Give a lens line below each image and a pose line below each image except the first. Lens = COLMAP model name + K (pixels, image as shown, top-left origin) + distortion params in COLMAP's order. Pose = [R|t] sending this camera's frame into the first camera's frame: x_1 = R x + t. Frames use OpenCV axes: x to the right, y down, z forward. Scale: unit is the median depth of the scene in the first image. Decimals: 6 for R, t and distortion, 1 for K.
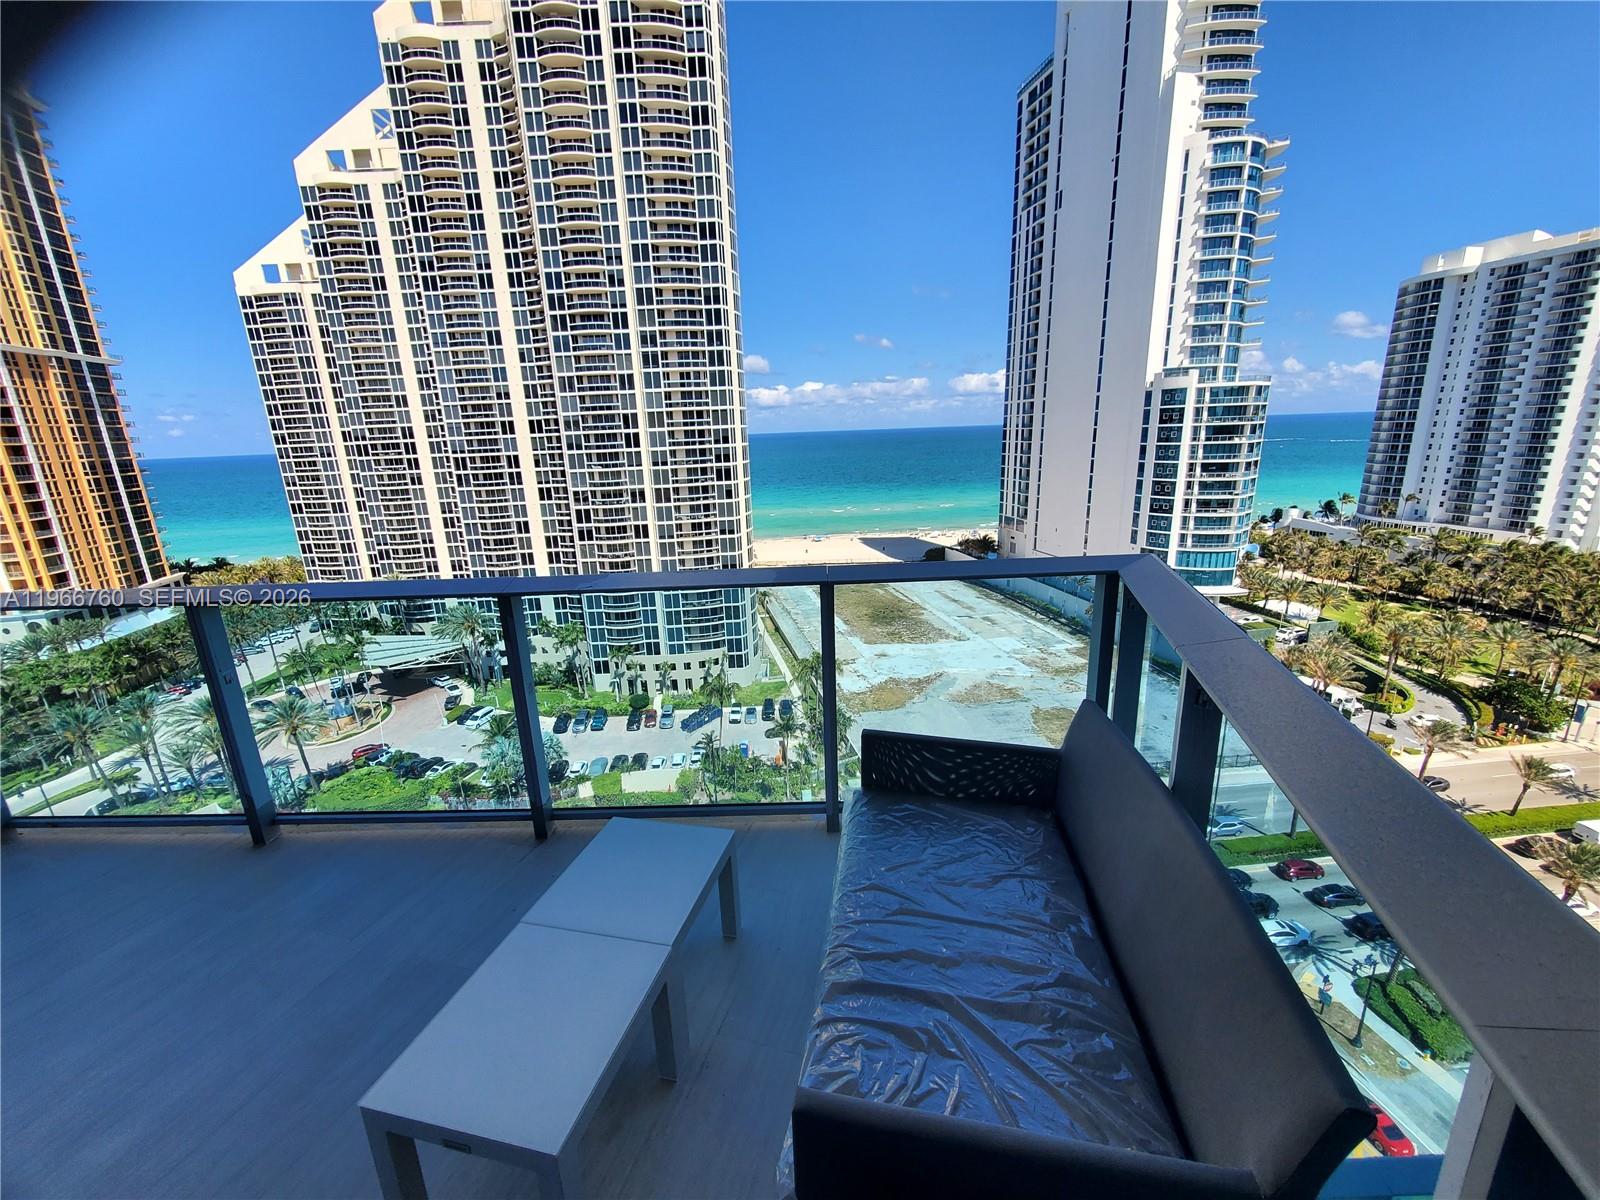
lens RADIAL K [[636.8, 0, 794.2], [0, 636.8, 600.3], [0, 0, 1]] dist [-0.000598, -0.002293]
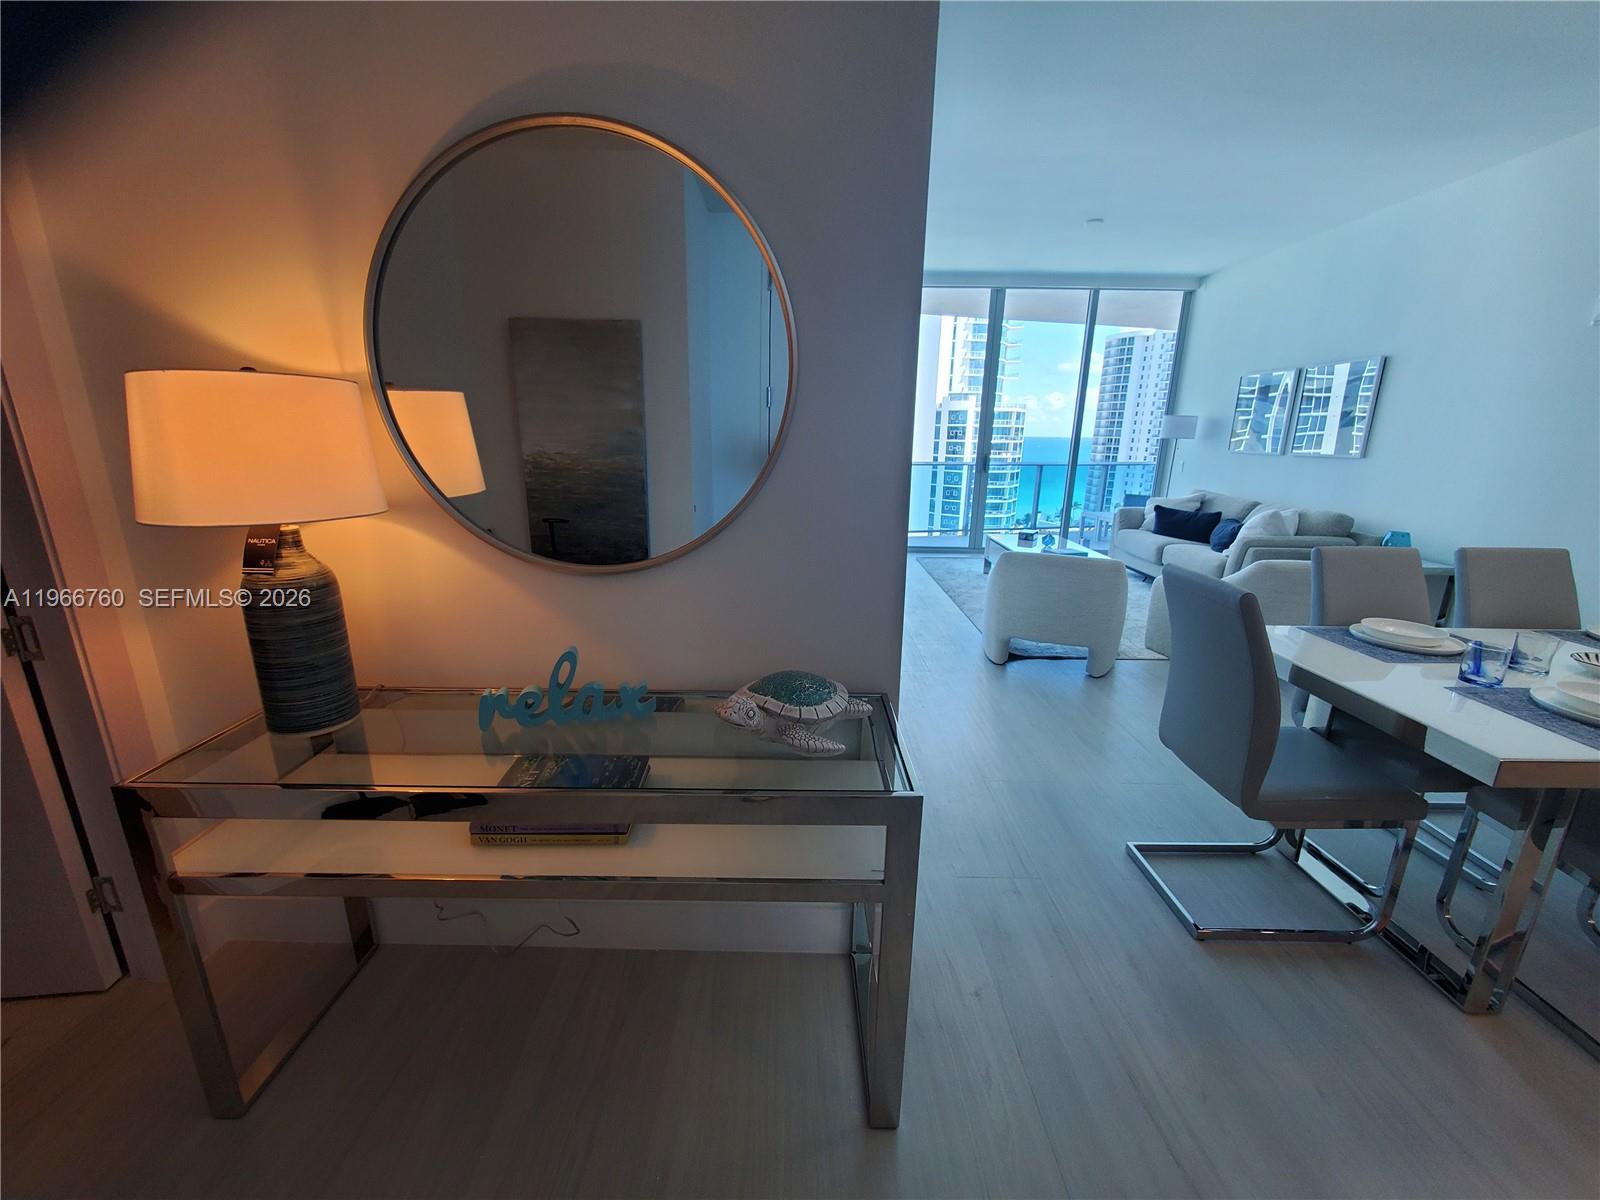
lens RADIAL K [[636.8, 0, 793.6], [0, 636.8, 604.7], [0, 0, 1]] dist [-0.000598, -0.002293]
pose [[0.954348, -0.028876, 0.297297, -0.080867], [0.028410, 0.999579, 0.005886, 0.022530], [-0.297341, 0.002829, 0.954767, -0.065749]]
